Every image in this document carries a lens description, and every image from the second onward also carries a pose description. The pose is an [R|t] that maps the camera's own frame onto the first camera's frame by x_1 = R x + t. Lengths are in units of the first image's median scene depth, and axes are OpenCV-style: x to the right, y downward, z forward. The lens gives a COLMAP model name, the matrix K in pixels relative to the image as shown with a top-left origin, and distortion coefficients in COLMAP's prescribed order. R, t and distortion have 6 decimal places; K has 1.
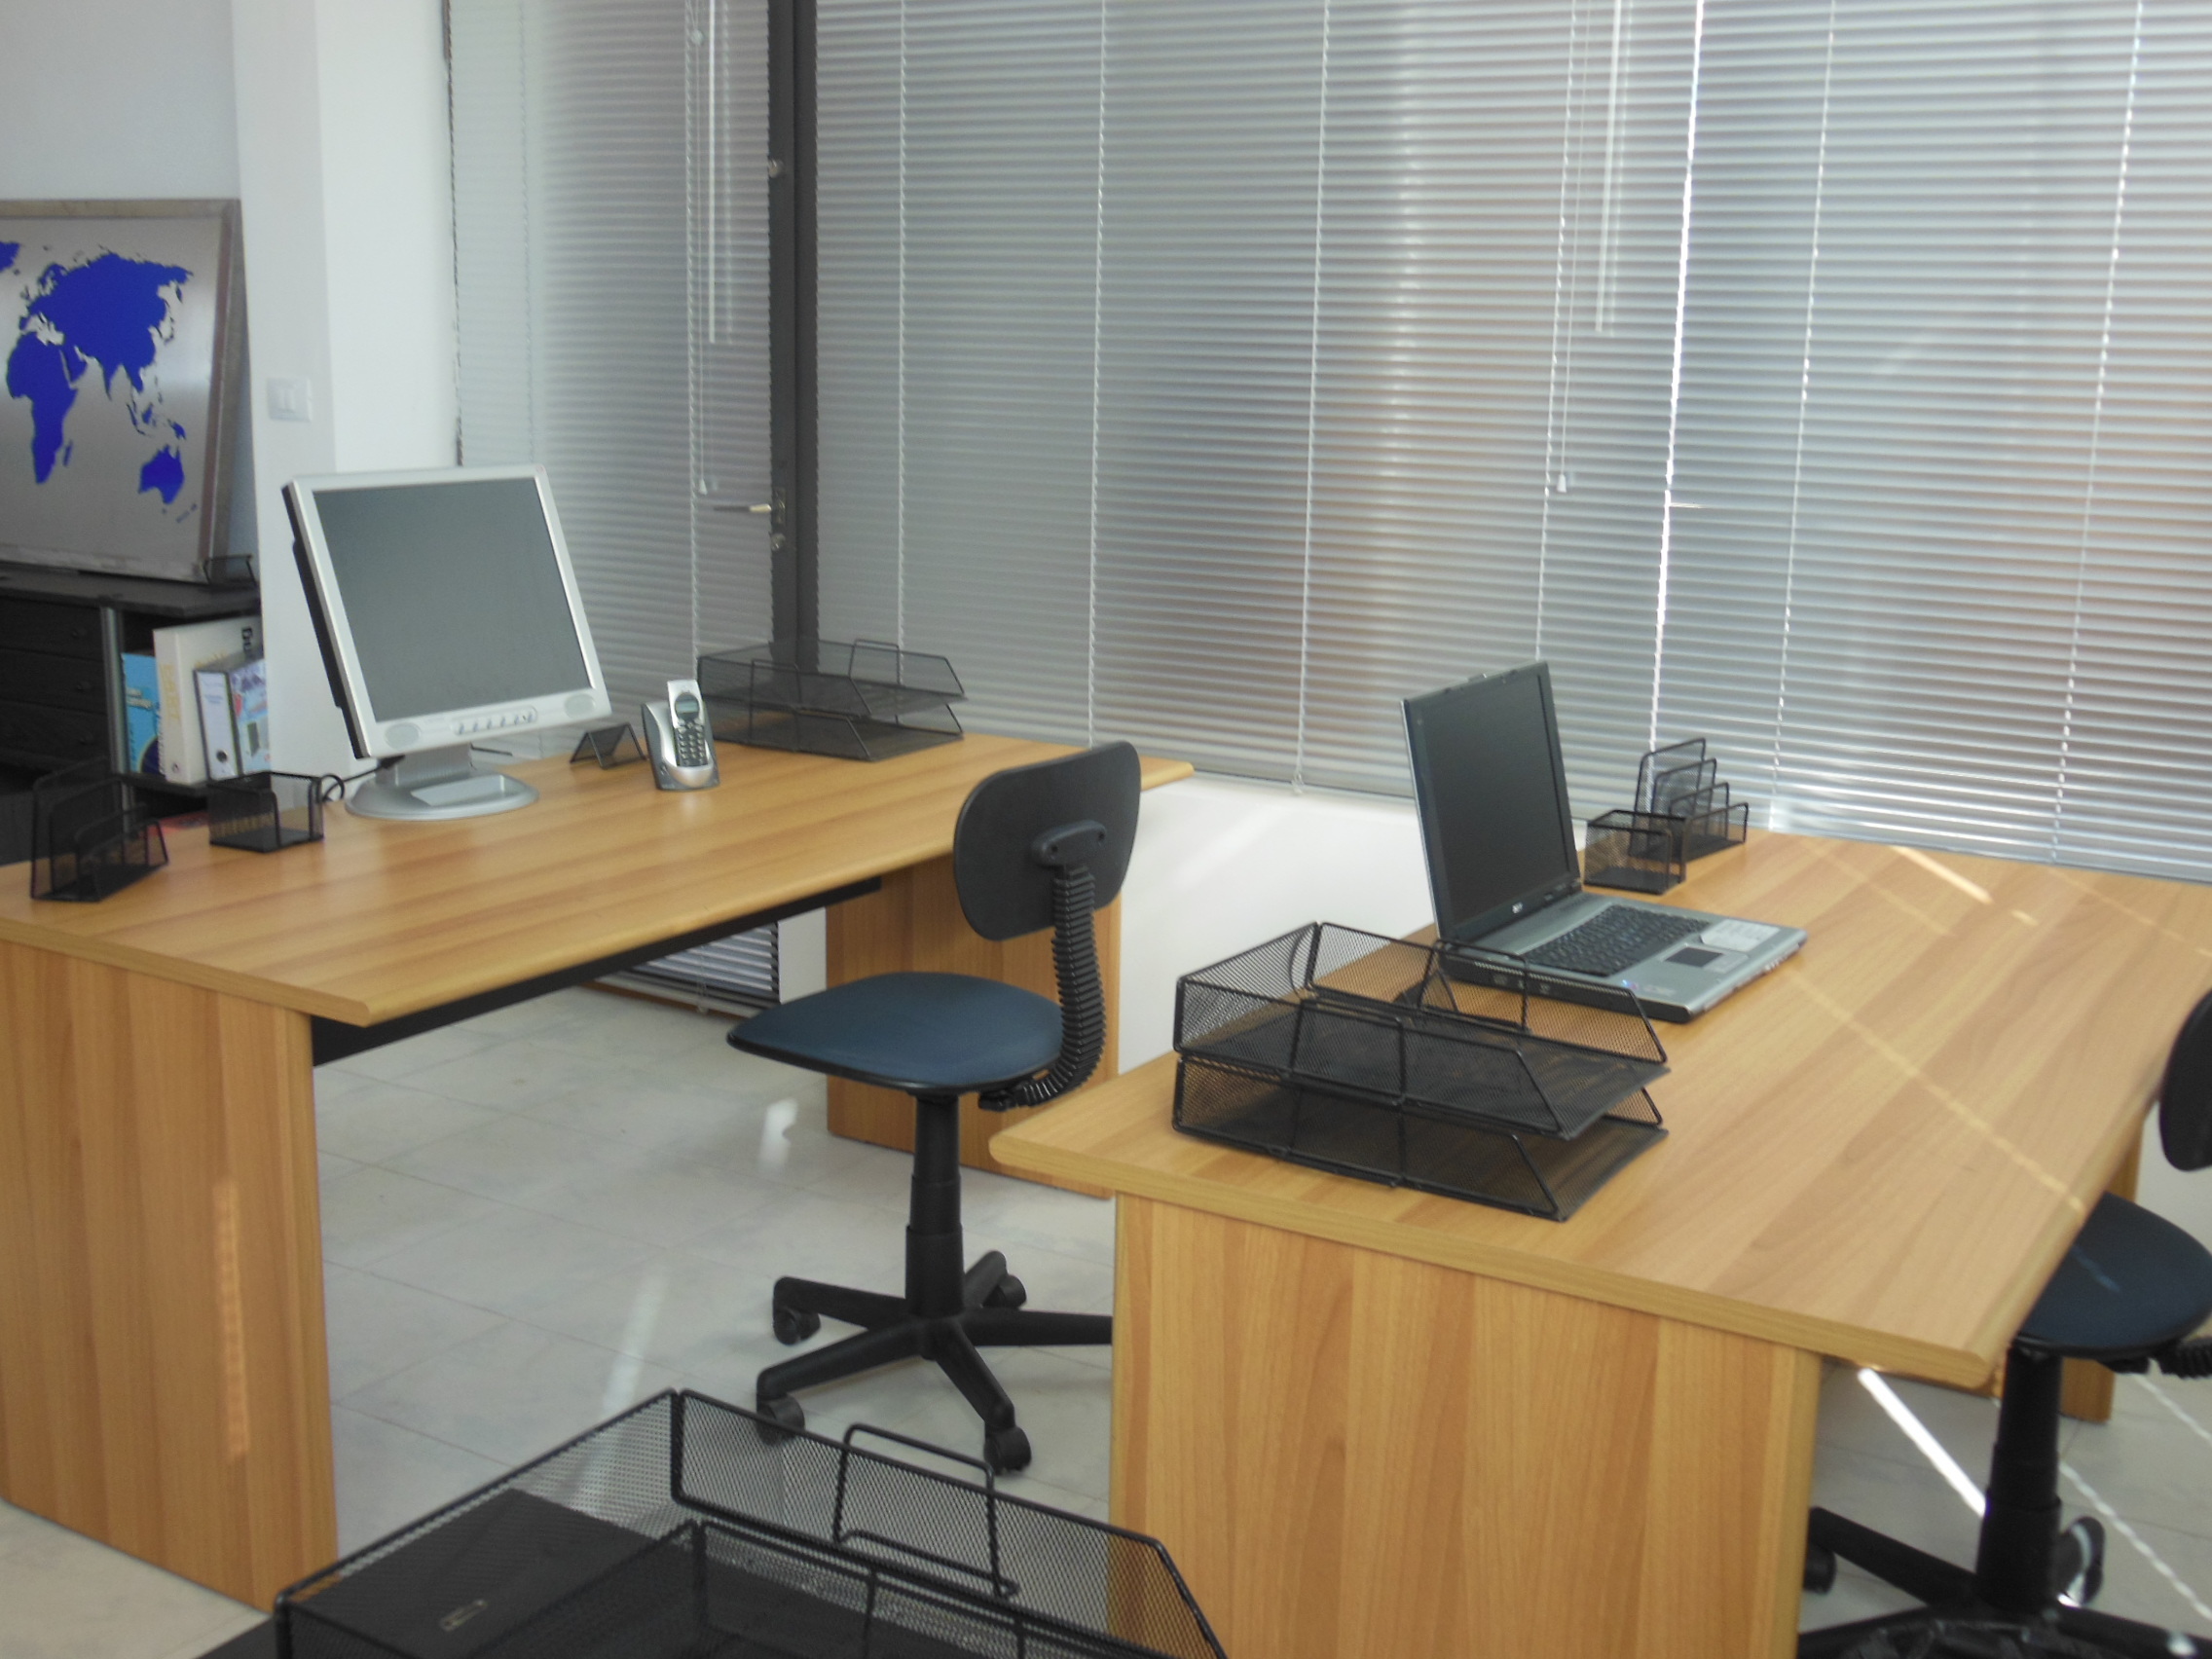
lens RADIAL K [[2466.9, 0, 1106.0], [0, 2466.9, 829.5], [0, 0, 1]] dist [-0.046473, 0.024775]
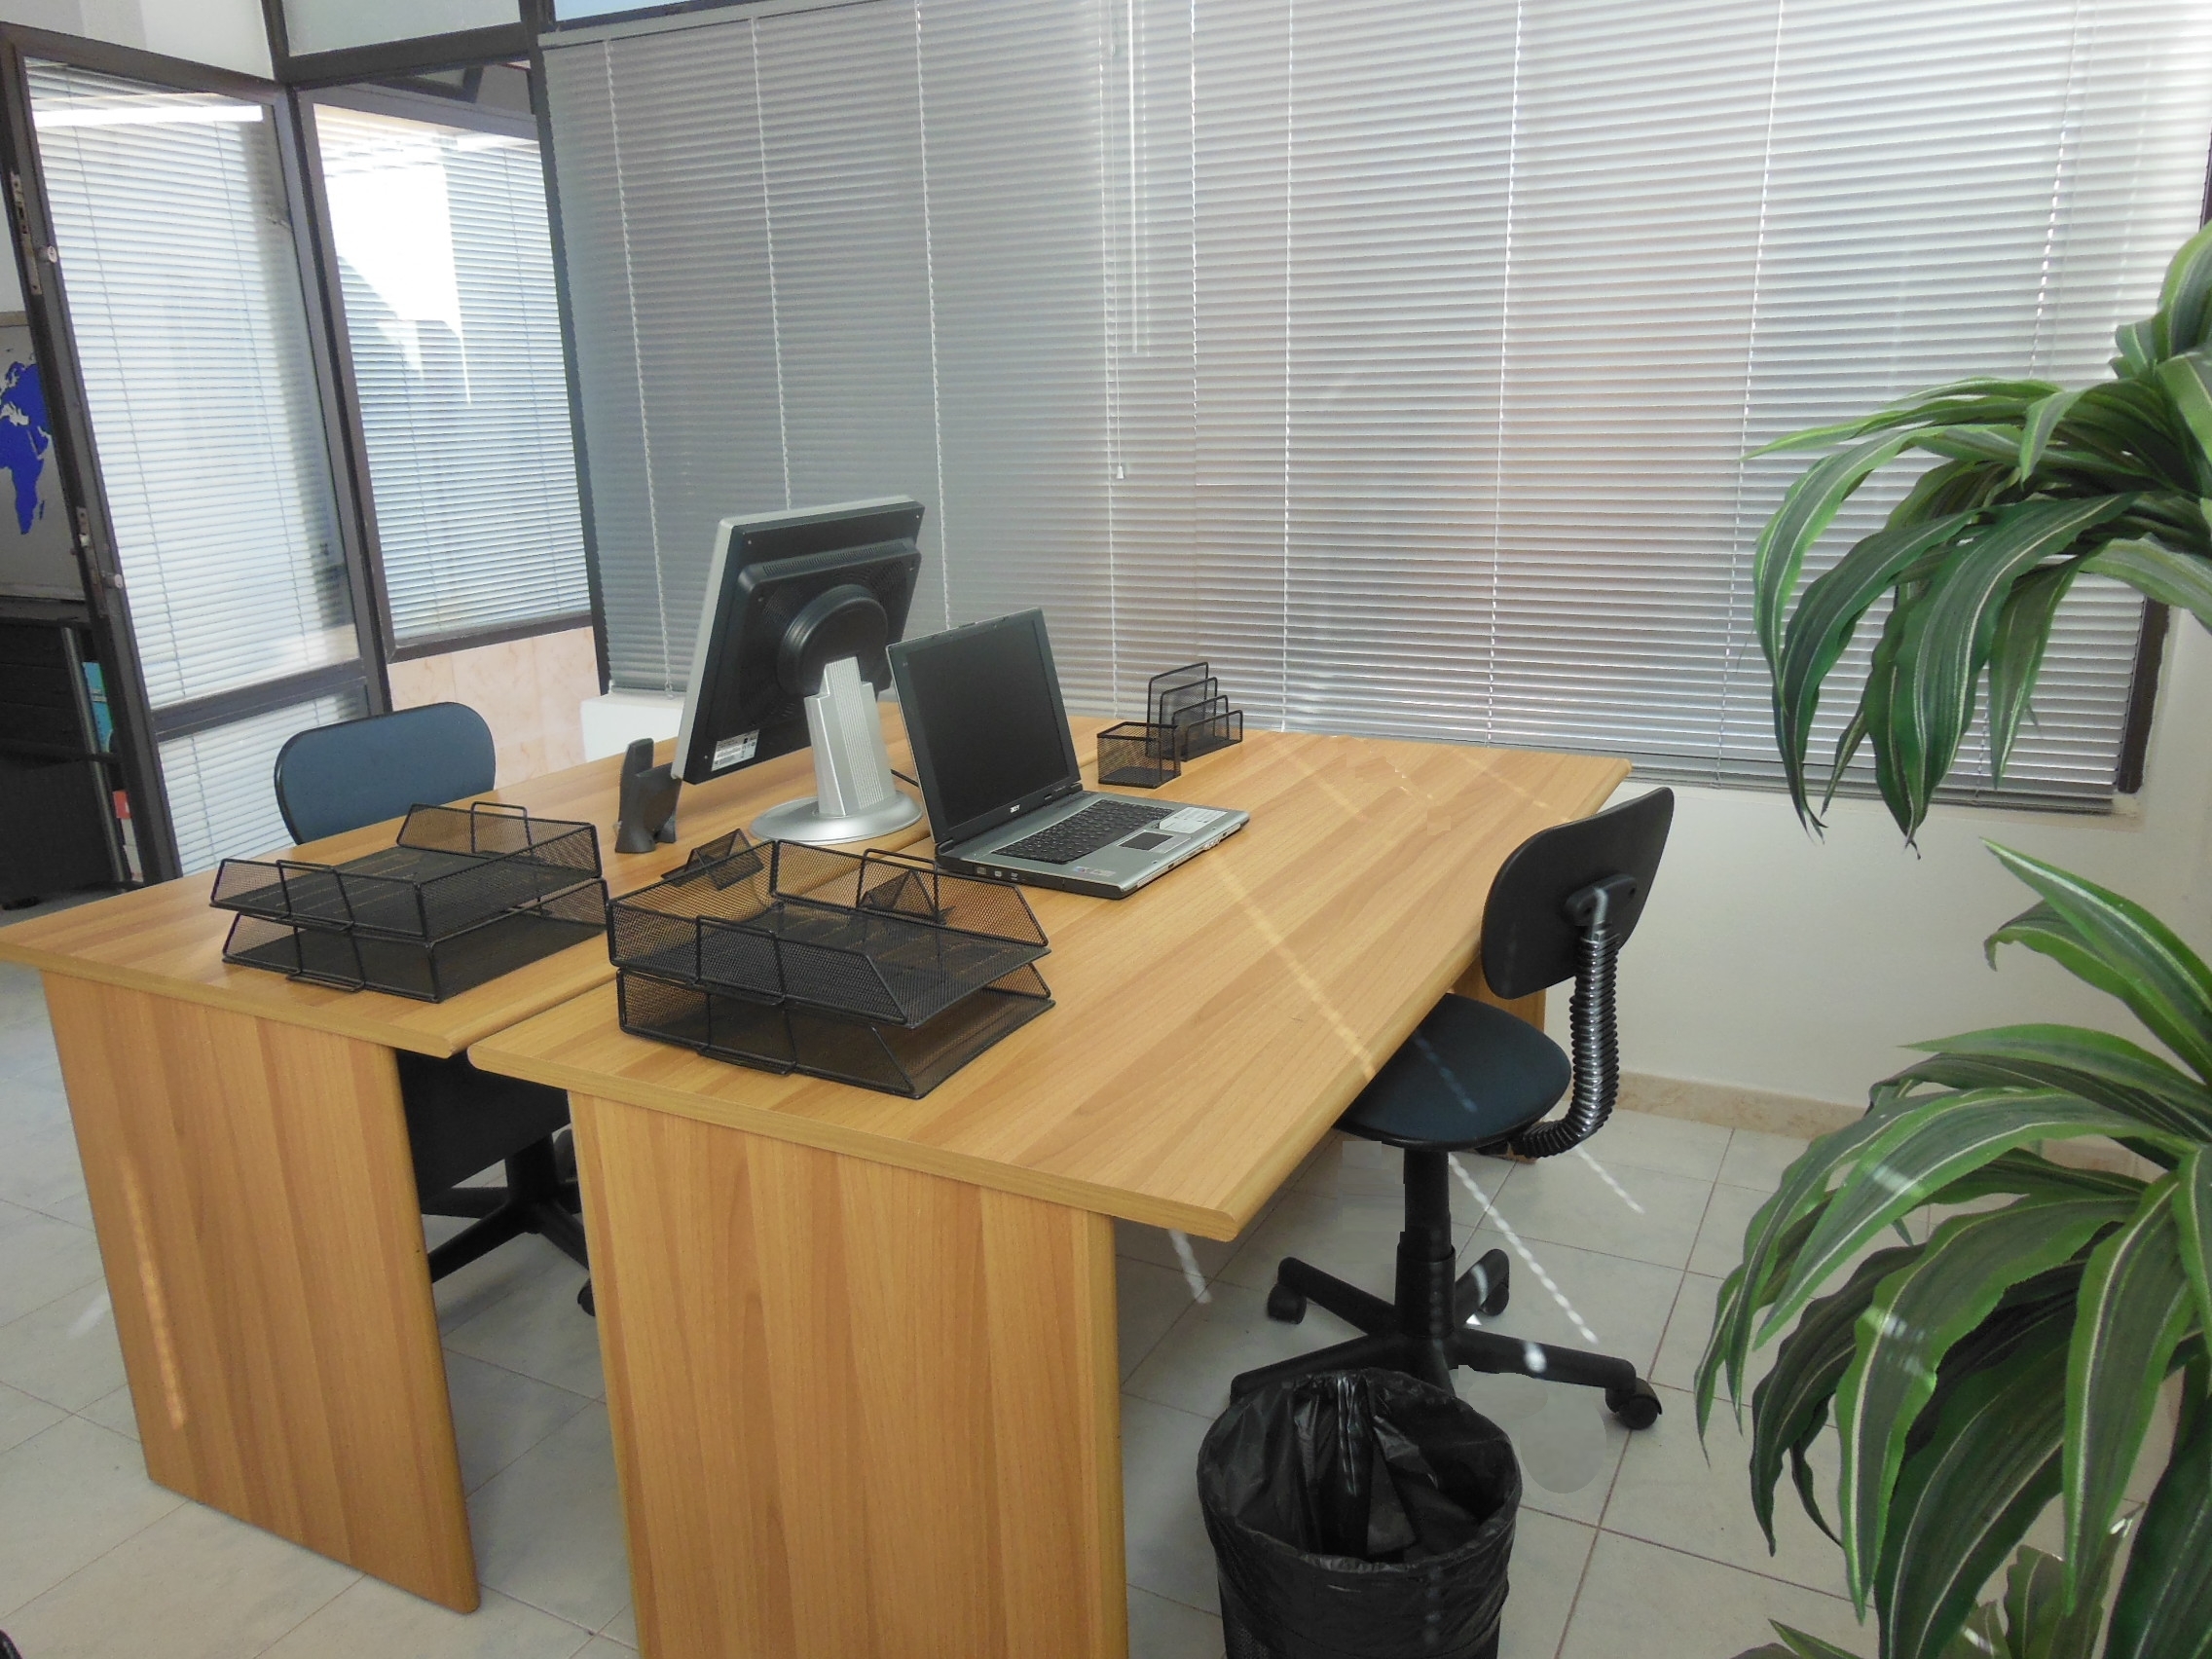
lens RADIAL K [[1634.1, 0, 1106.0], [0, 1634.1, 829.5], [0, 0, 1]] dist [-0.031471, 0.081346]
pose [[0.996719, -0.062564, 0.051358, 0.203987], [0.059482, 0.996455, 0.059496, -0.005223], [-0.054899, -0.056246, 0.996906, 0.205086]]
